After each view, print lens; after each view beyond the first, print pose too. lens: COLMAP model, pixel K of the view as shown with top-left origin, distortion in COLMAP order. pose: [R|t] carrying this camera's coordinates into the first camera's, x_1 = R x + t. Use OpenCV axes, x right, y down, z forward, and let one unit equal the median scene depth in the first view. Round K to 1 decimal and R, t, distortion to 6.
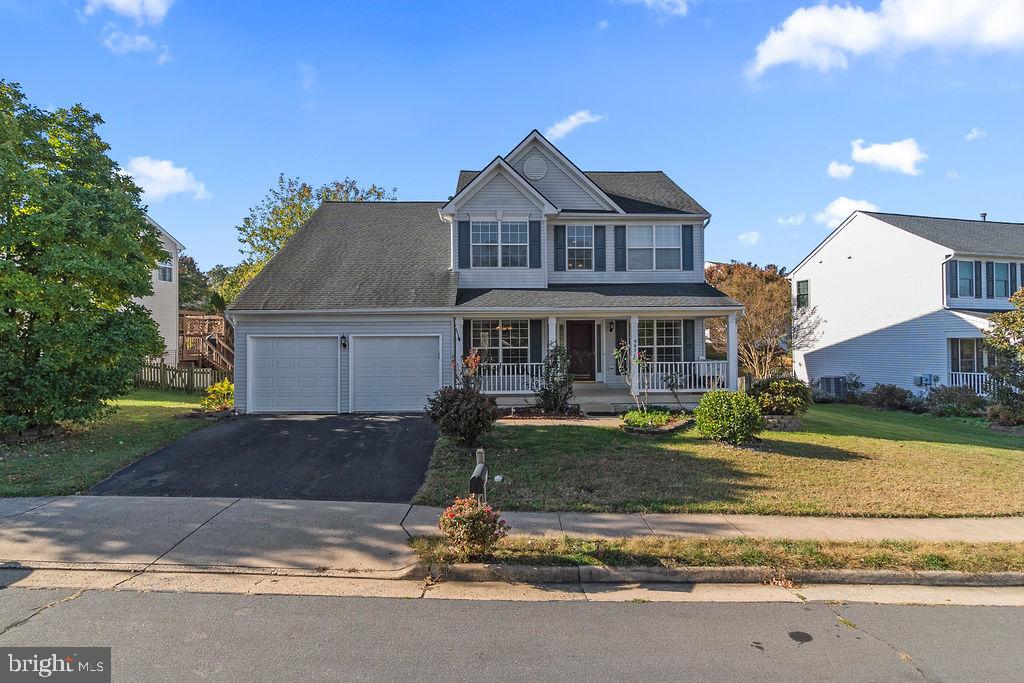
lens RADIAL K [[532.2, 0, 496.3], [0, 532.2, 335.9], [0, 0, 1]] dist [-0.000384, 0.000820]
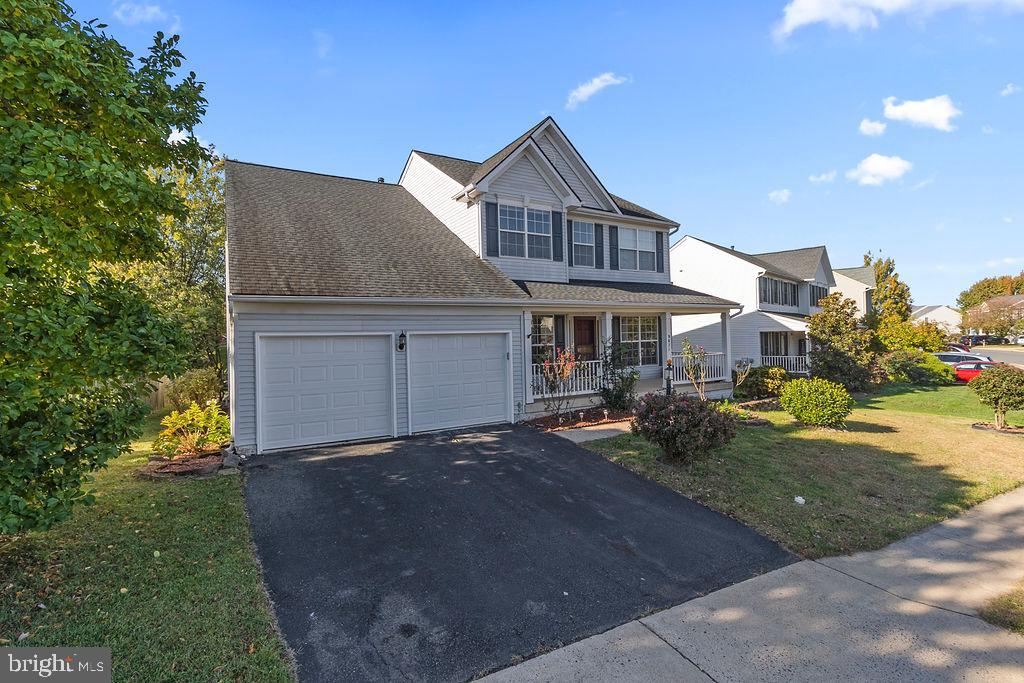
lens RADIAL K [[474.7, 0, 543.0], [0, 474.7, 330.3], [0, 0, 1]] dist [-0.006989, 0.003109]
pose [[0.881971, -0.006104, 0.471265, -0.354975], [0.008789, 0.999955, -0.003497, -0.000578], [-0.471222, 0.007226, 0.881985, 0.265216]]
